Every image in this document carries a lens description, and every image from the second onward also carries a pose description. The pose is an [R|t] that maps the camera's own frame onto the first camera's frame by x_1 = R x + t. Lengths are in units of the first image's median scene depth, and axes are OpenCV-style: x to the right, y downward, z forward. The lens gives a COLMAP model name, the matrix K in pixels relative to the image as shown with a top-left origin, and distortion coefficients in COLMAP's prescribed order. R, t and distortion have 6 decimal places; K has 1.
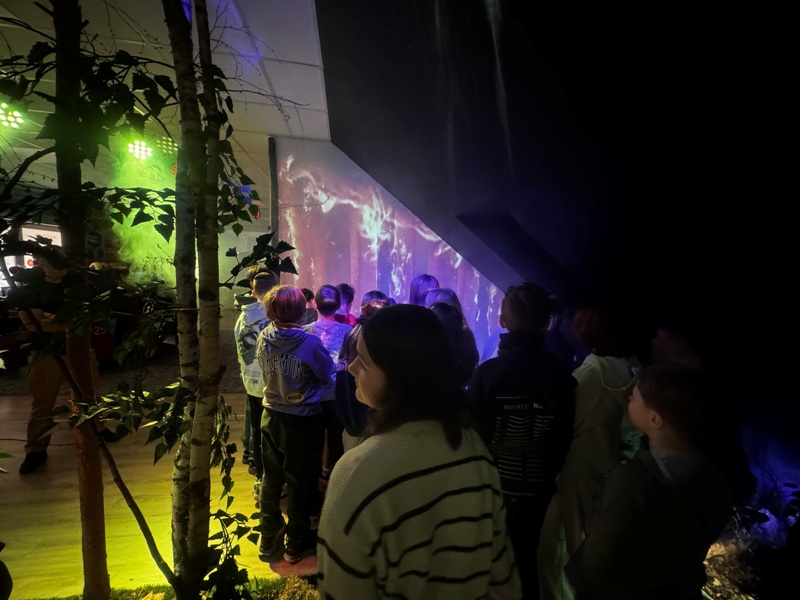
lens RADIAL K [[324.7, 0, 400.4], [0, 324.7, 298.9], [0, 0, 1]] dist [-0.000074, -0.000693]
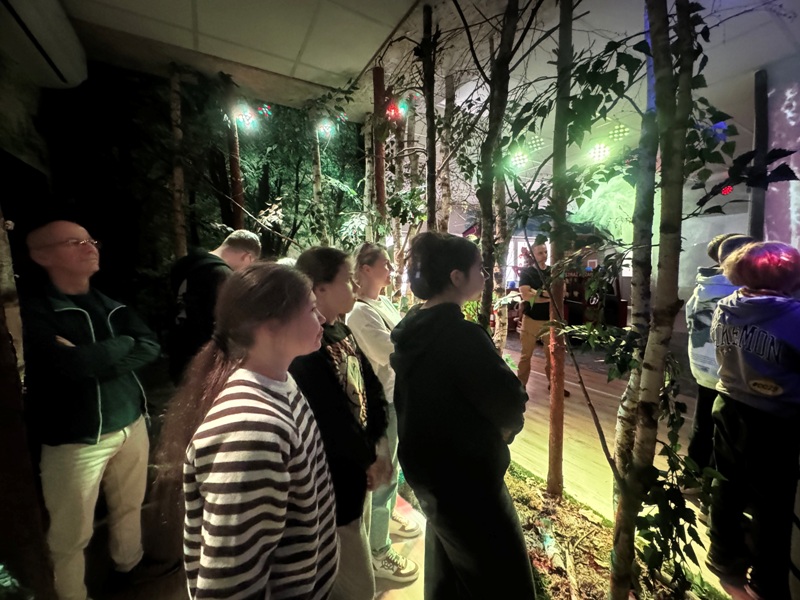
lens RADIAL K [[324.7, 0, 401.7], [0, 324.7, 297.7], [0, 0, 1]] dist [-0.000074, -0.000693]
pose [[0.371595, 0.034586, -0.927750, 0.050989], [-0.054297, 0.998405, 0.015472, 0.184468], [0.926806, 0.044624, 0.372881, -0.139485]]
